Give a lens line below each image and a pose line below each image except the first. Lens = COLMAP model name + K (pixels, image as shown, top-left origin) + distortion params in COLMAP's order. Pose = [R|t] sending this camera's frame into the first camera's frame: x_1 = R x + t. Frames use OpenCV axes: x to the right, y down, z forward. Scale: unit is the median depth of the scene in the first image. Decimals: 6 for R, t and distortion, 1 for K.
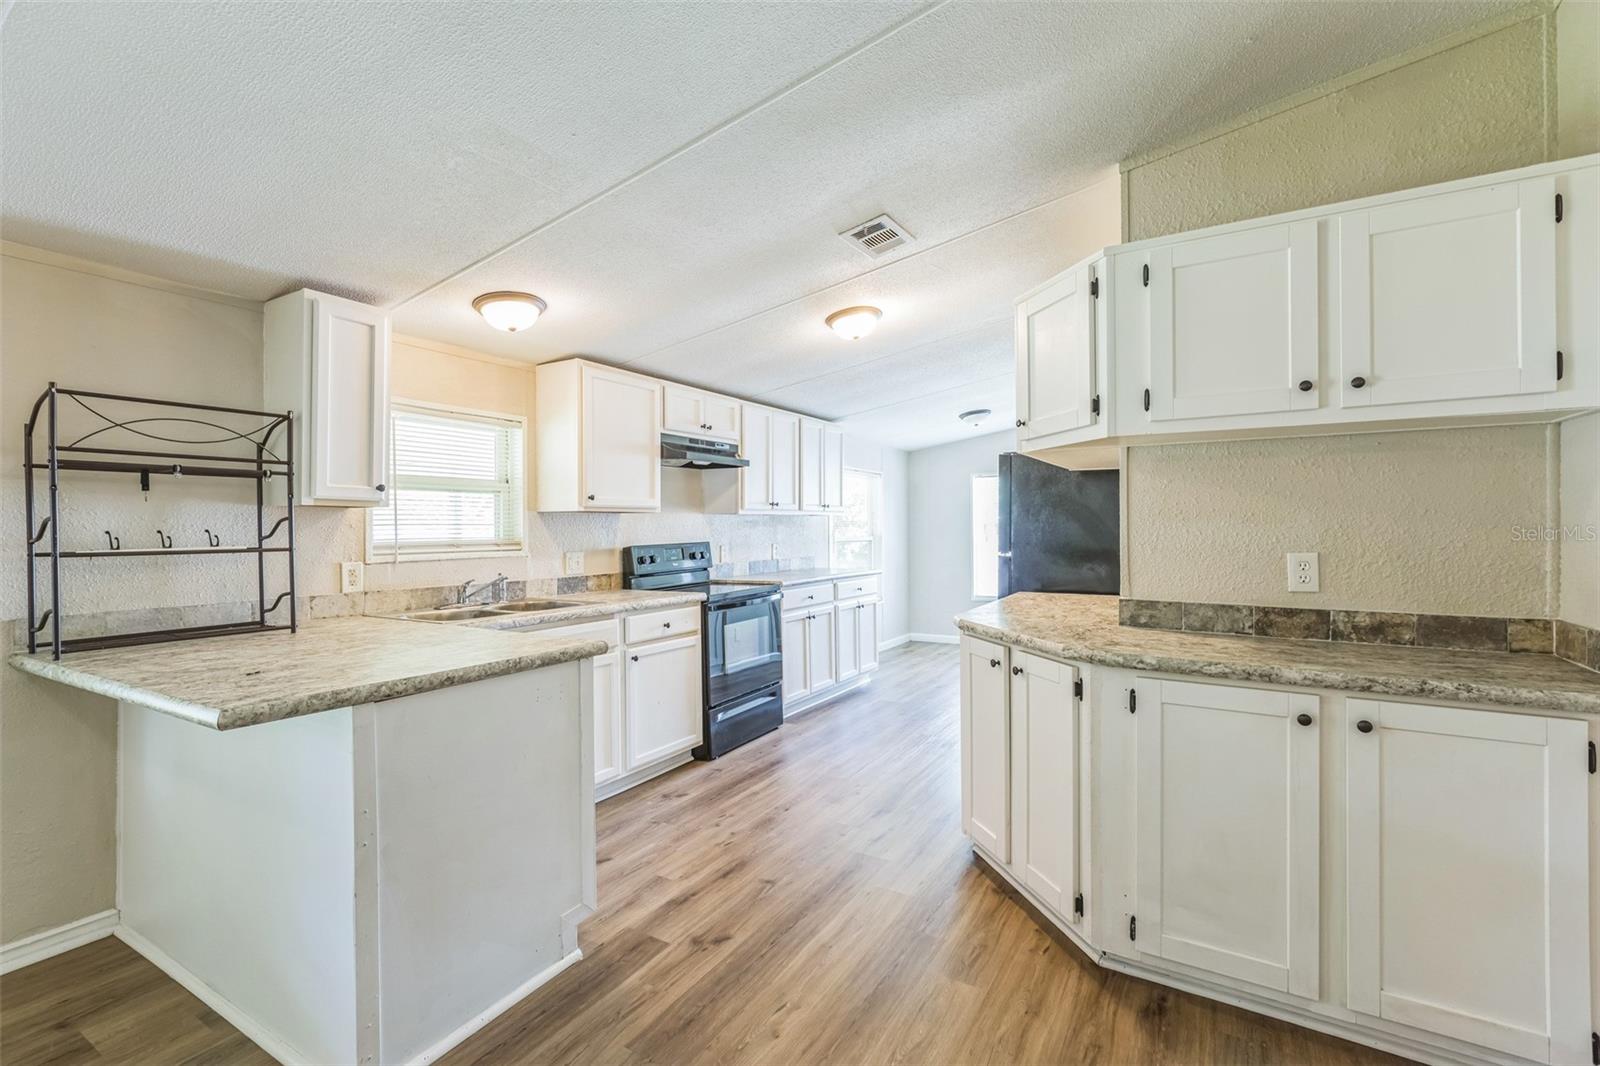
lens RADIAL K [[715.0, 0, 788.7], [0, 715.0, 525.5], [0, 0, 1]] dist [0.001298, -0.000844]
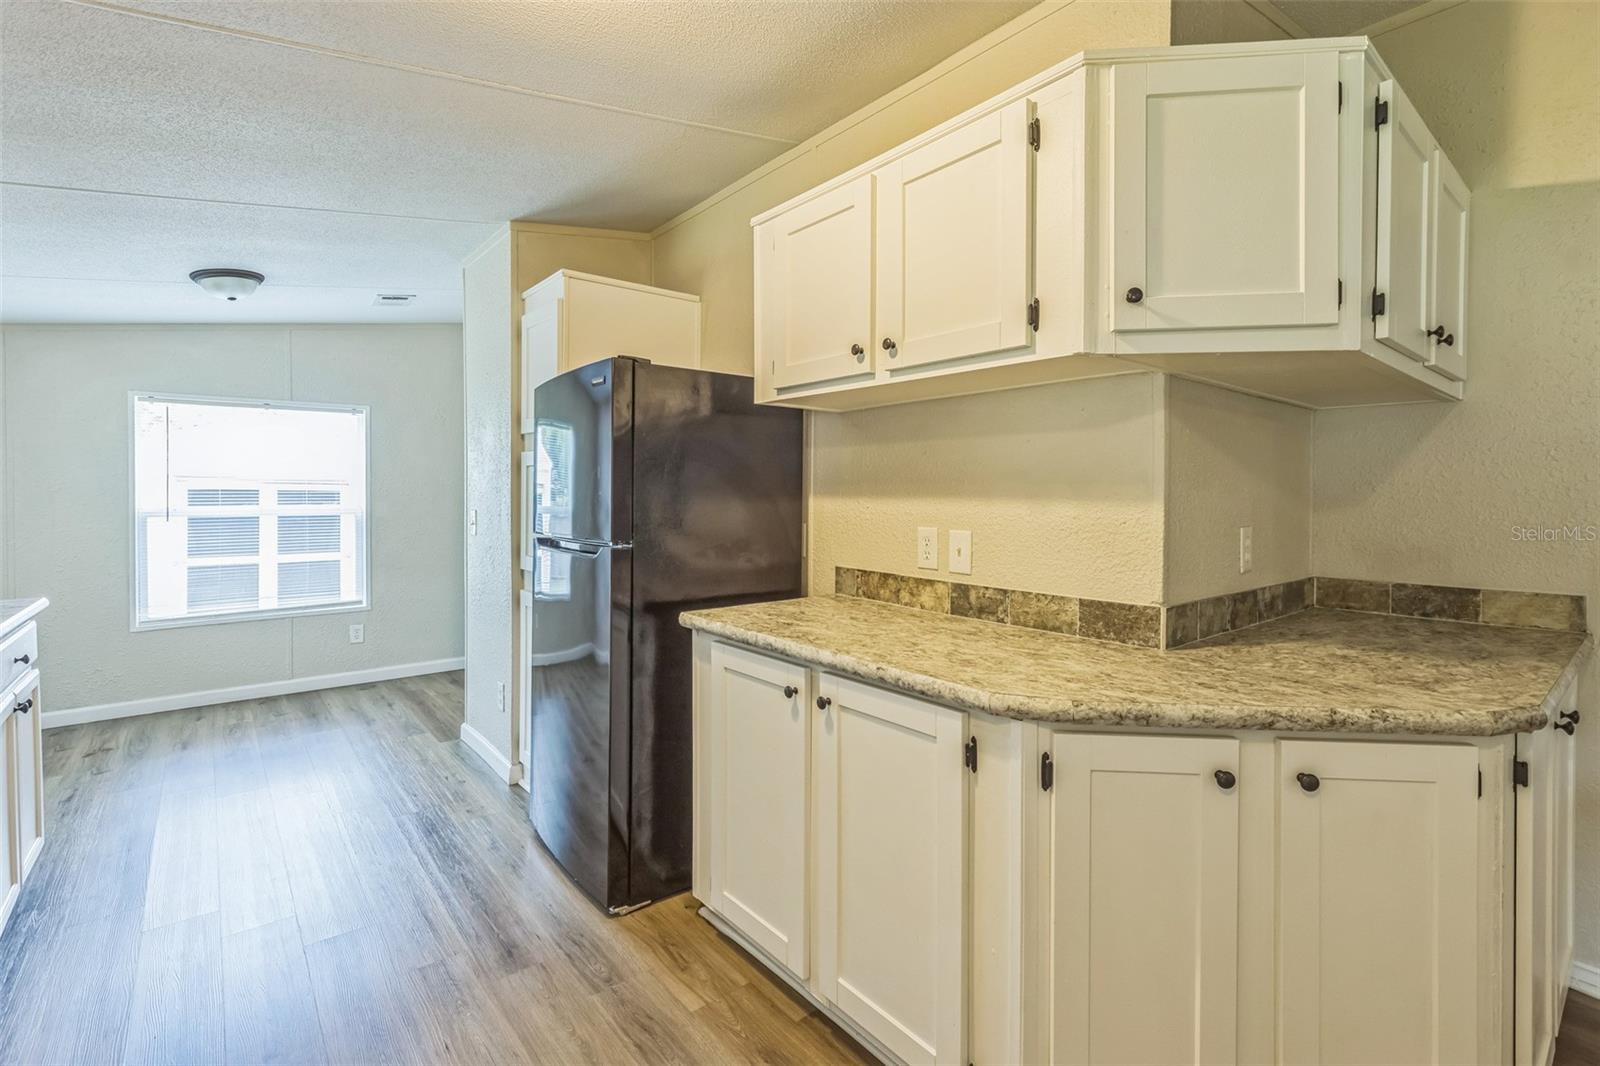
lens RADIAL K [[715.0, 0, 787.7], [0, 715.0, 501.4], [0, 0, 1]] dist [0.001298, -0.000844]
pose [[0.322379, 0.000659, 0.946611, -0.188092], [-0.008872, 0.999958, 0.002325, 0.006635], [-0.946569, -0.009148, 0.322371, 0.792771]]
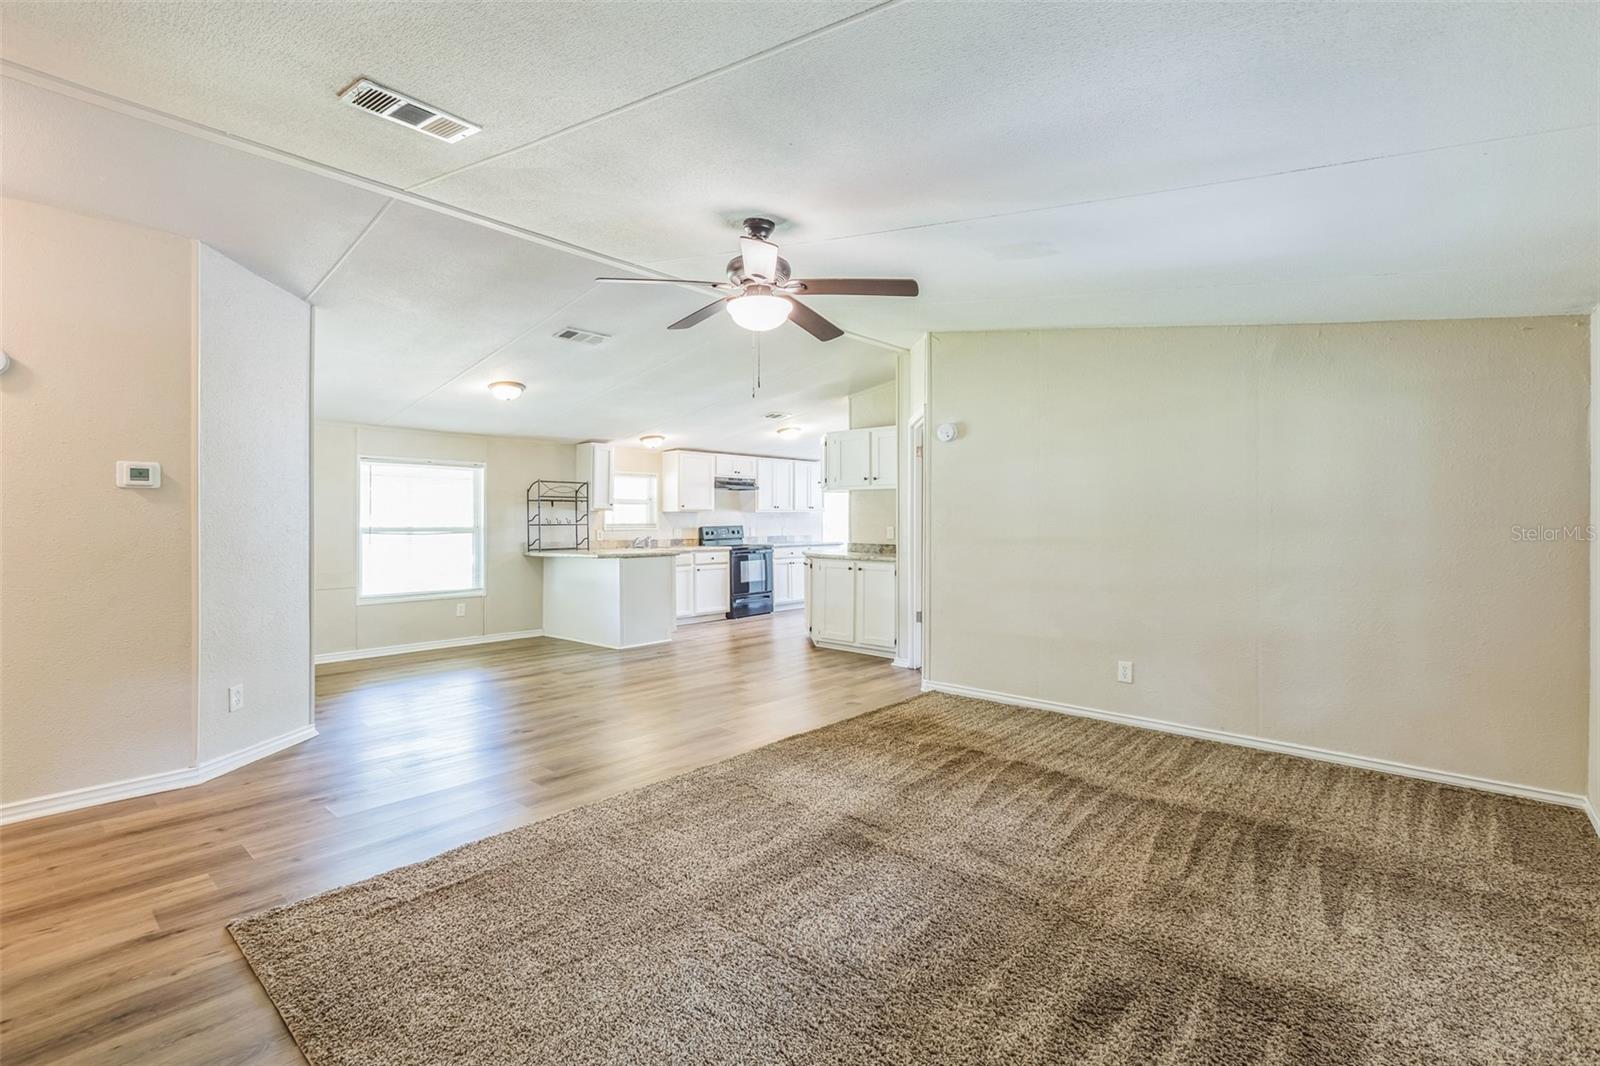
lens RADIAL K [[715.0, 0, 786.8], [0, 715.0, 528.5], [0, 0, 1]] dist [0.001298, -0.000844]
pose [[0.983314, 0.005843, -0.181821, 0.541199], [-0.003212, 0.999886, 0.014760, 0.000794], [0.181887, -0.013930, 0.983221, -1.405443]]
